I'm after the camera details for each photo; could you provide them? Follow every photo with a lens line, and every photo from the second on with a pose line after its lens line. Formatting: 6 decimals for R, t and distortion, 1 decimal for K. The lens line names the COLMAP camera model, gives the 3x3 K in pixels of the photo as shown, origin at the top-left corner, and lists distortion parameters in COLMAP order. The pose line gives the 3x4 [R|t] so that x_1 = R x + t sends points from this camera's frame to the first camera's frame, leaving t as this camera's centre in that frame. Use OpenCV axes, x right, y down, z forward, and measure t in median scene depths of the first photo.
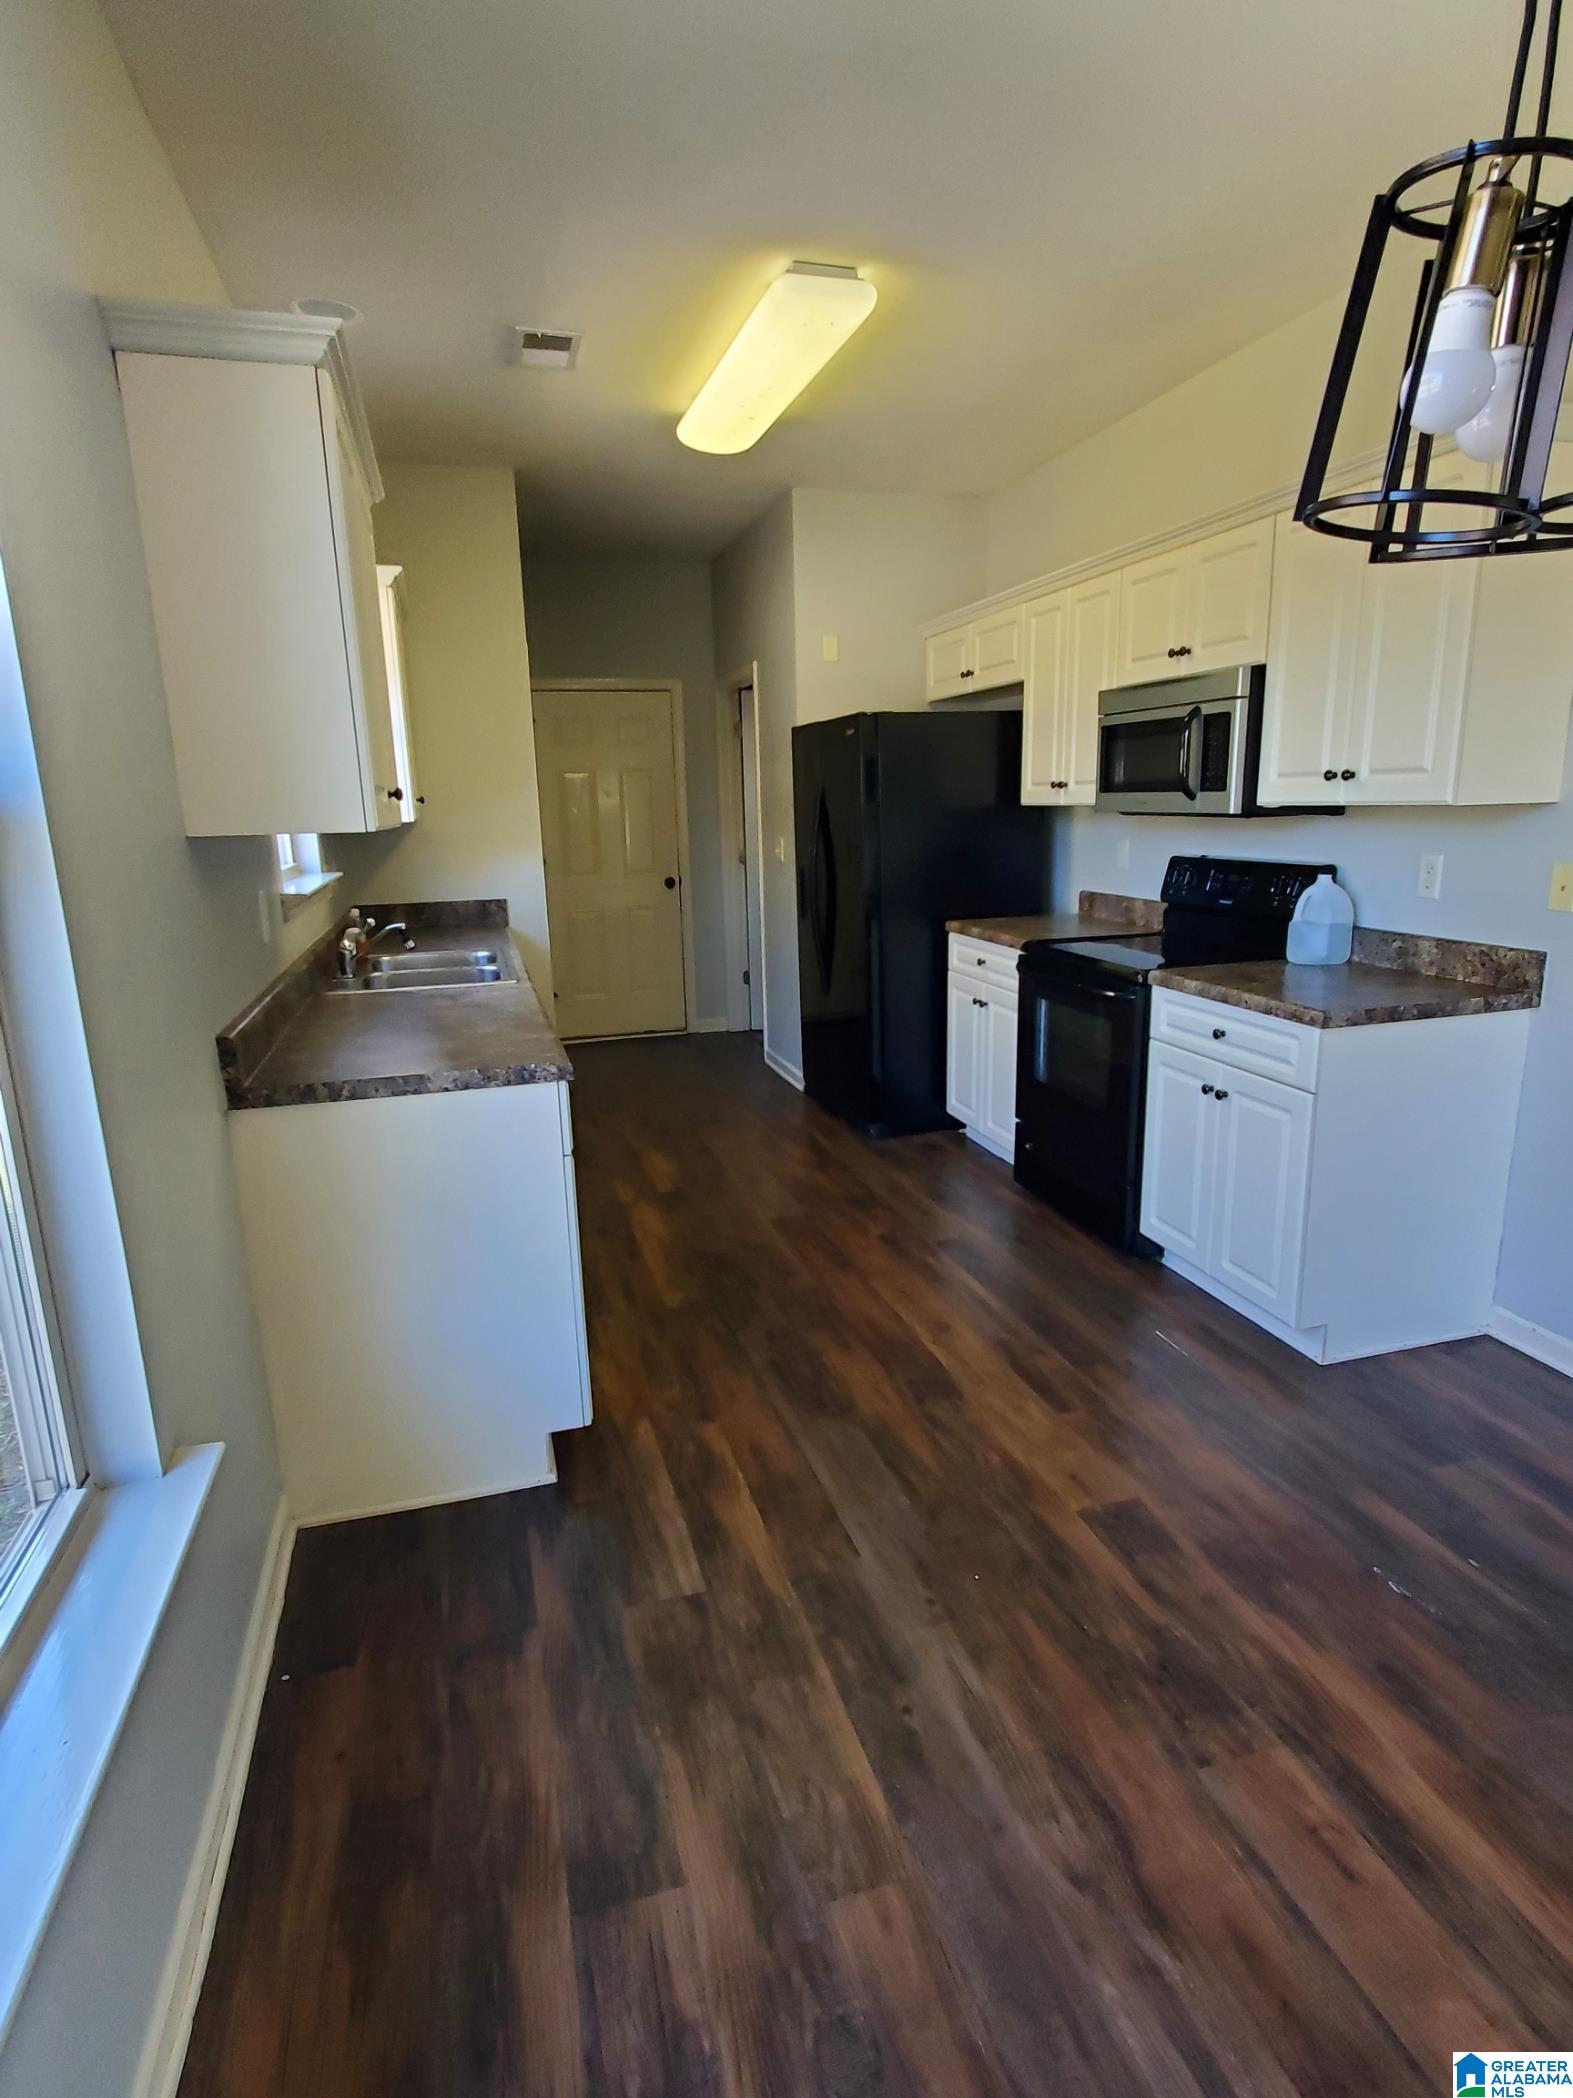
lens RADIAL K [[1094.4, 0, 793.1], [0, 1094.4, 1058.6], [0, 0, 1]] dist [0.004459, 0.000268]
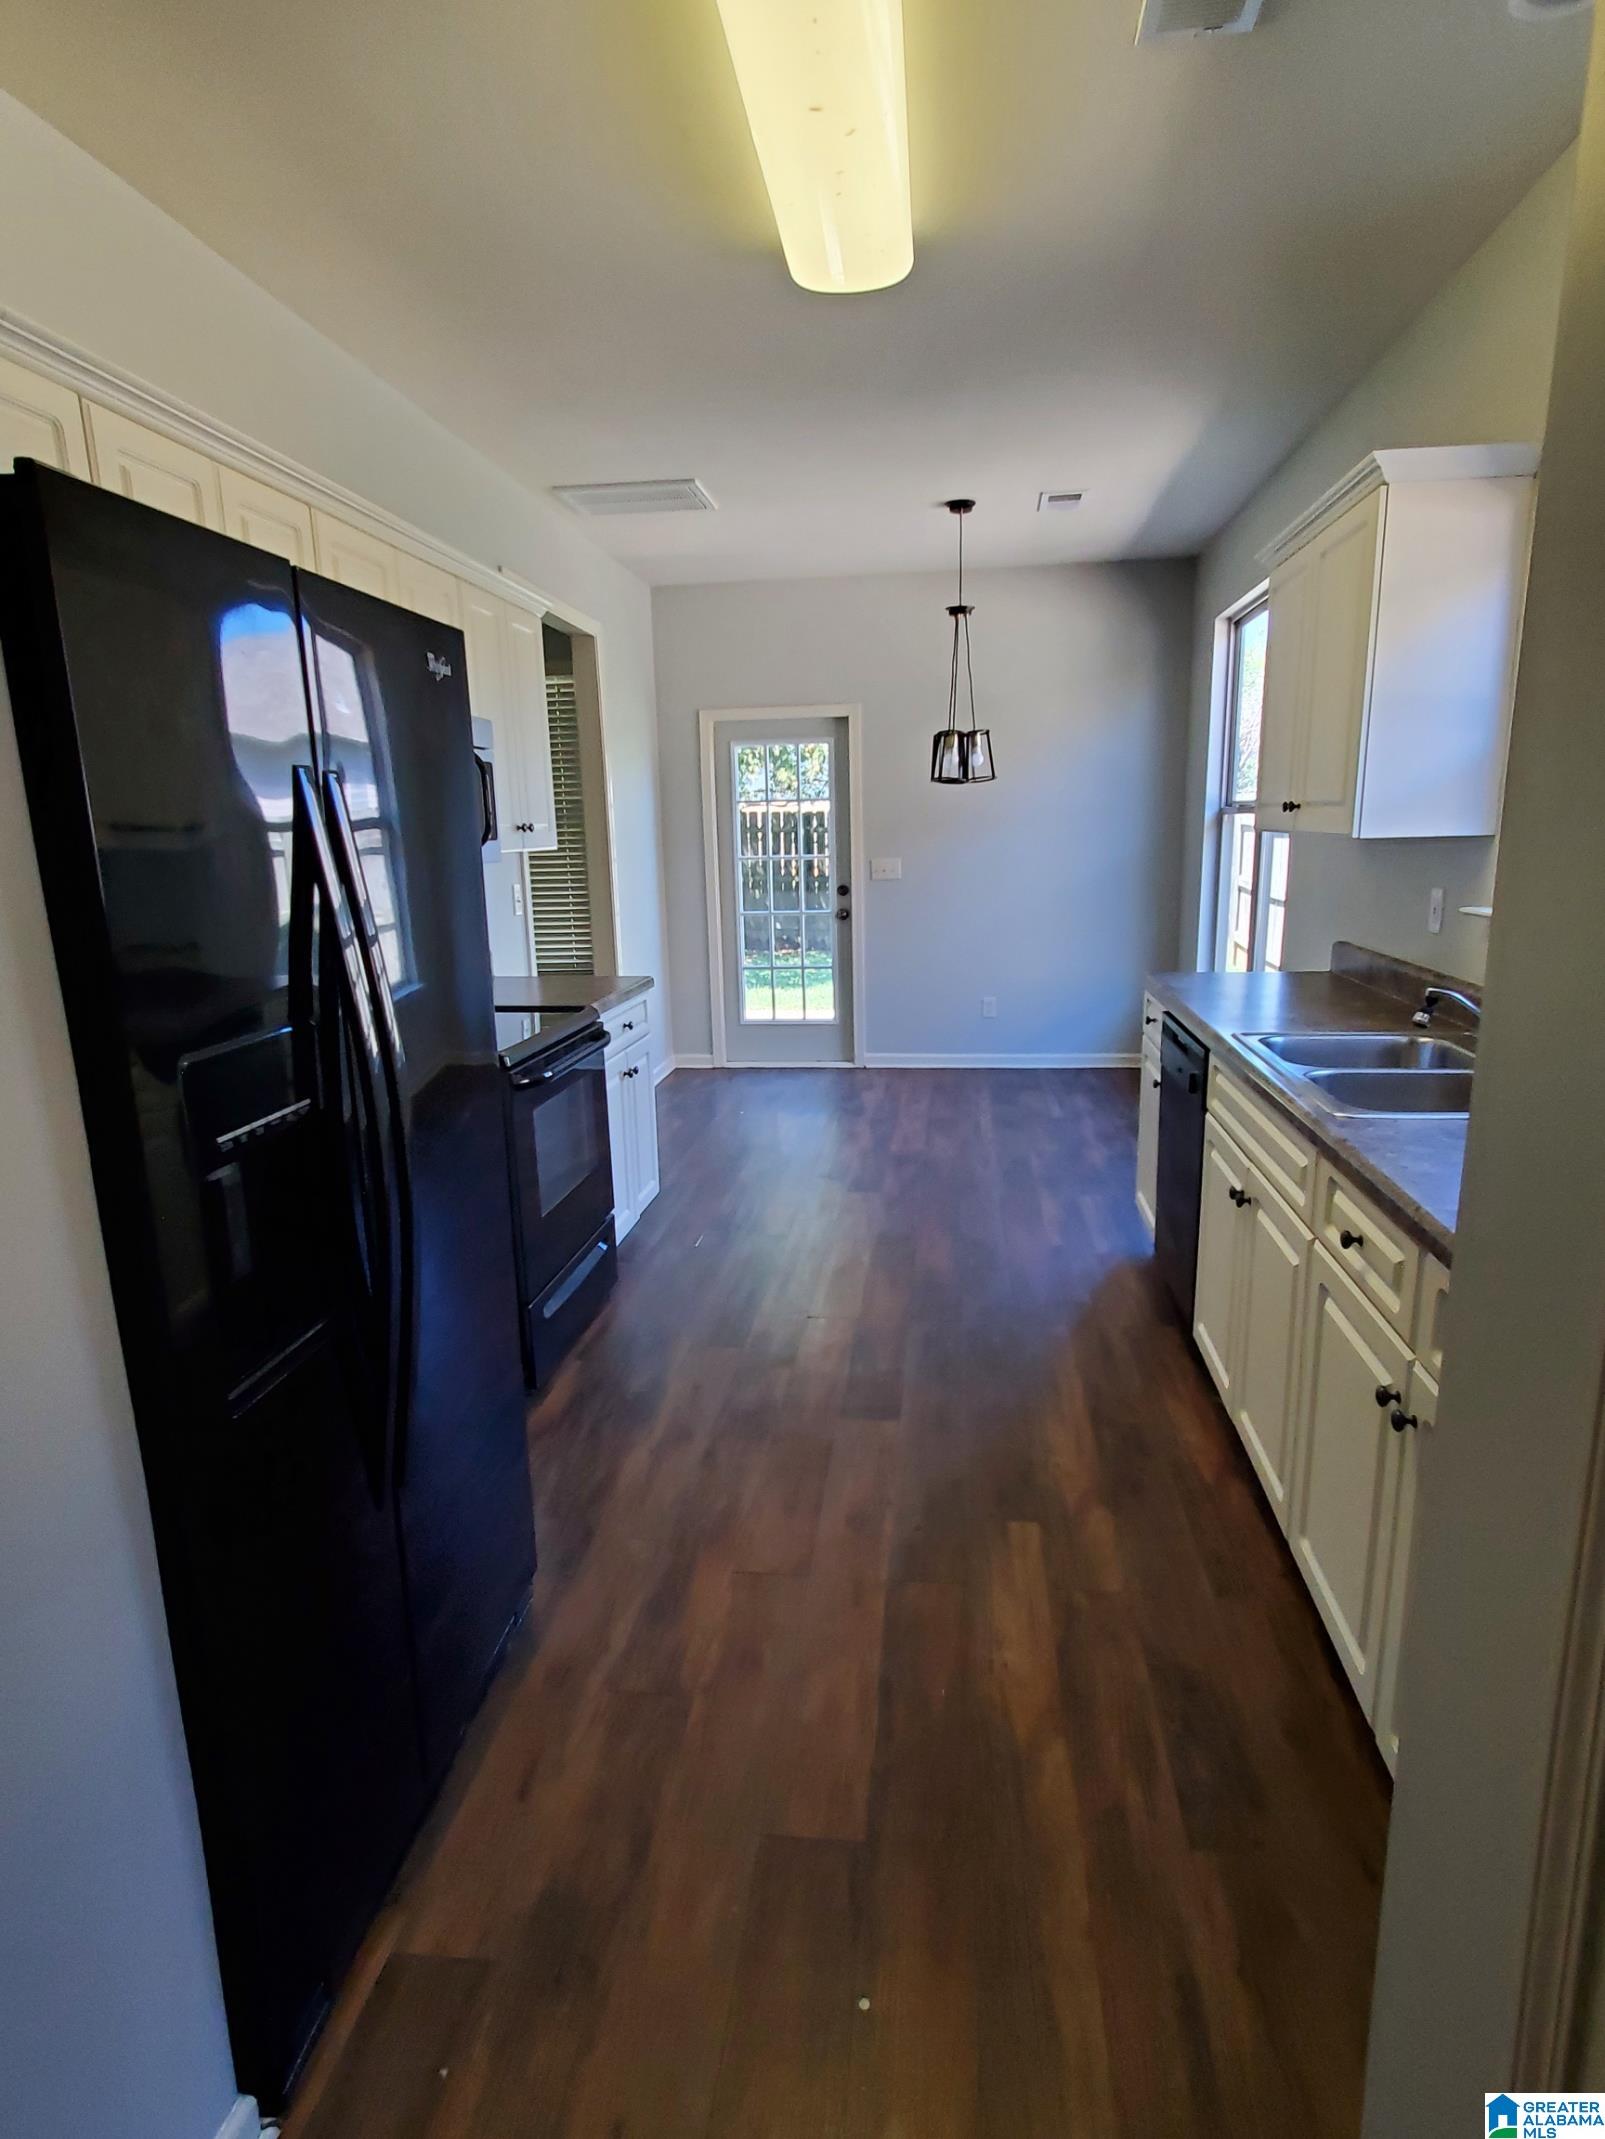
lens RADIAL K [[1115.8, 0, 804.5], [0, 1115.8, 1067.9], [0, 0, 1]] dist [0.004459, 0.000268]
pose [[-0.907506, -0.049869, 0.417068, -0.229956], [0.135770, 0.904801, 0.403610, -0.320826], [-0.397491, 0.422904, -0.814342, 1.352534]]
